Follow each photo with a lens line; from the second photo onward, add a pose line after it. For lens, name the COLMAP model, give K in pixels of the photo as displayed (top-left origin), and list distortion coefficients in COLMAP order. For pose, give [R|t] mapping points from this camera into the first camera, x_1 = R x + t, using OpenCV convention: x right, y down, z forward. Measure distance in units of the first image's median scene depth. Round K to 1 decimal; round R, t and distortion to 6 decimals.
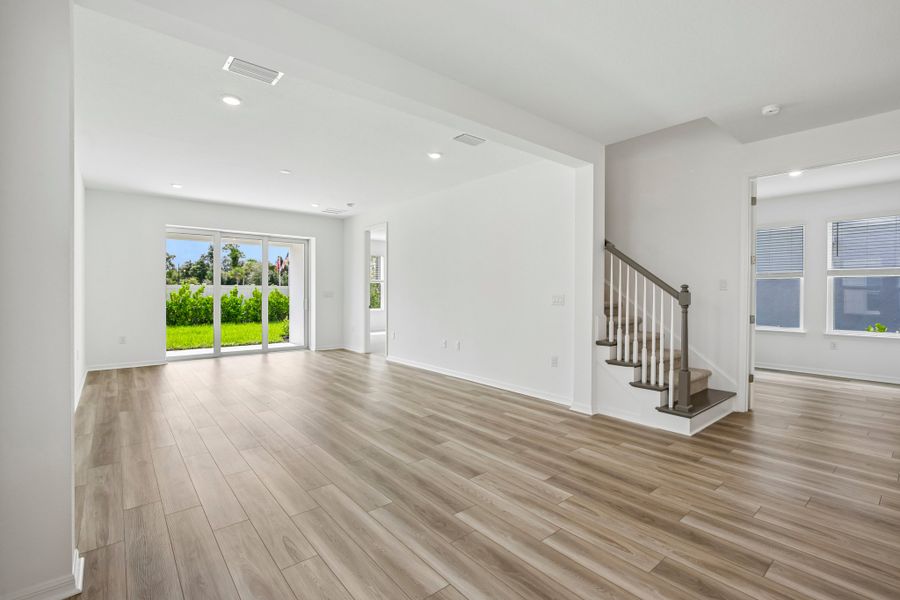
lens RADIAL K [[407.8, 0, 450.8], [0, 407.8, 295.6], [0, 0, 1]] dist [-0.002888, -0.000778]
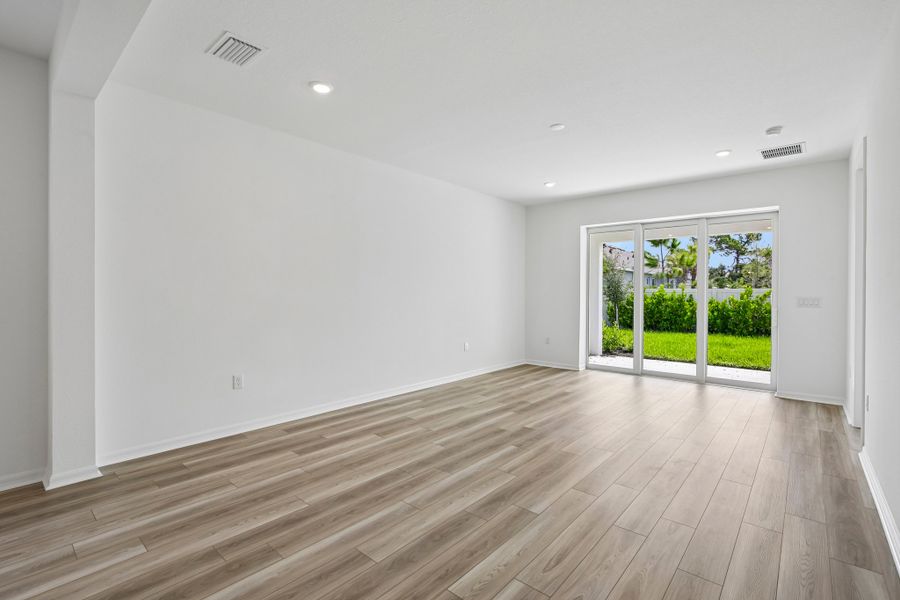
lens RADIAL K [[407.8, 0, 450.8], [0, 407.8, 295.6], [0, 0, 1]] dist [-0.002888, -0.000778]
pose [[0.160301, -0.006029, -0.987050, 0.126776], [-0.016376, 0.999827, -0.008767, 0.011128], [0.986932, 0.017569, 0.160175, 0.390945]]
